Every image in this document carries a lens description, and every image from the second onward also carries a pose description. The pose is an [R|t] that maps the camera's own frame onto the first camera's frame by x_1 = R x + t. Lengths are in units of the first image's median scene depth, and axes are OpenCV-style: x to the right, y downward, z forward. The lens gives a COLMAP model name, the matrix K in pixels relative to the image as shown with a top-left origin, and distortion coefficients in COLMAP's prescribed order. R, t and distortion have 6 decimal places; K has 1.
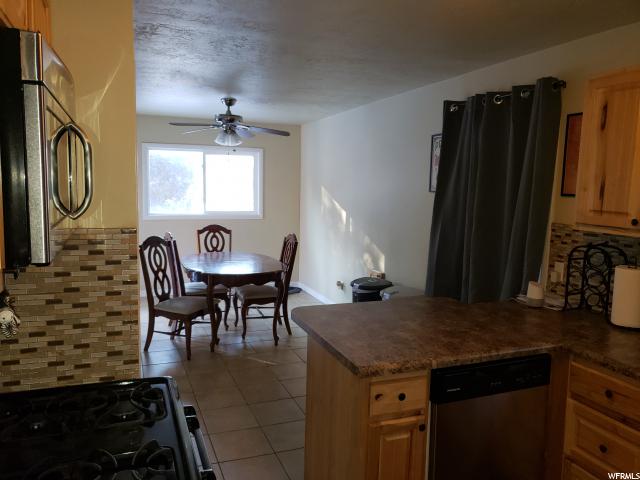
lens RADIAL K [[496.8, 0, 312.0], [0, 496.8, 247.3], [0, 0, 1]] dist [0.054727, -0.085805]
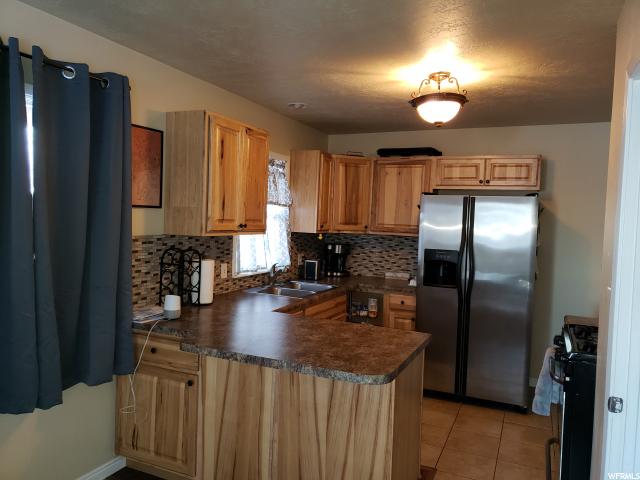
lens RADIAL K [[496.8, 0, 312.0], [0, 496.8, 247.3], [0, 0, 1]] dist [0.054727, -0.085805]
pose [[-0.697055, -0.083441, 0.712146, -0.290485], [0.051494, 0.984815, 0.165793, -0.112513], [-0.715166, 0.152238, -0.682174, 0.946728]]
